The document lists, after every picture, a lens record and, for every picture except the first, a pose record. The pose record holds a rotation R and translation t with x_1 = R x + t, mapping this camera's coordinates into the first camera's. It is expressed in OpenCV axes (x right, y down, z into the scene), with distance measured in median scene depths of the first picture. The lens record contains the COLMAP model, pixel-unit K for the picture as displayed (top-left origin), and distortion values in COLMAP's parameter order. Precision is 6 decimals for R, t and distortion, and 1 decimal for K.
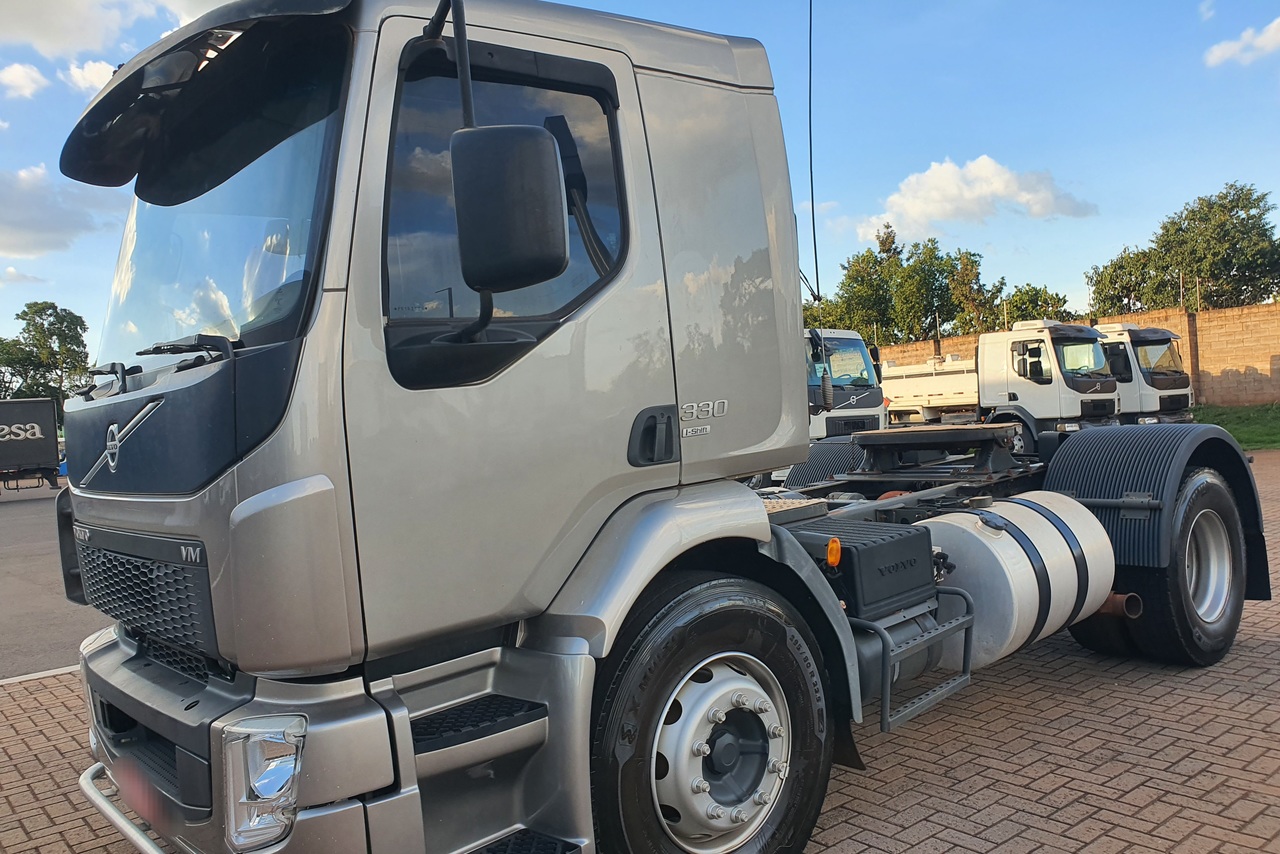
lens RADIAL K [[1004.5, 0, 636.5], [0, 1004.5, 402.0], [0, 0, 1]] dist [0.023310, -0.000252]
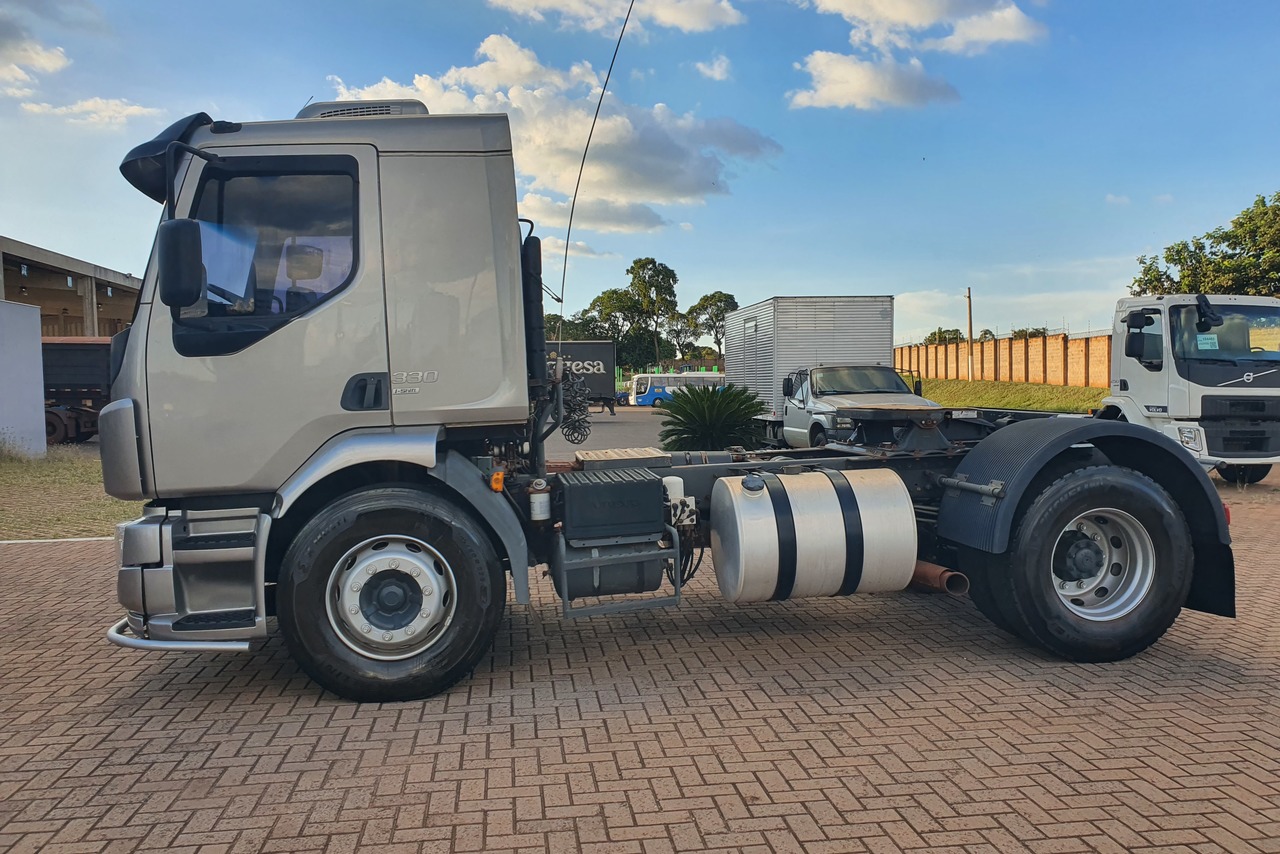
lens RADIAL K [[1004.5, 0, 636.5], [0, 1004.5, 402.0], [0, 0, 1]] dist [0.023310, -0.000252]
pose [[0.846573, 0.066525, -0.528099, 0.690964], [-0.040732, 0.997346, 0.060340, -0.035782], [0.530711, -0.029572, 0.847037, -0.063442]]
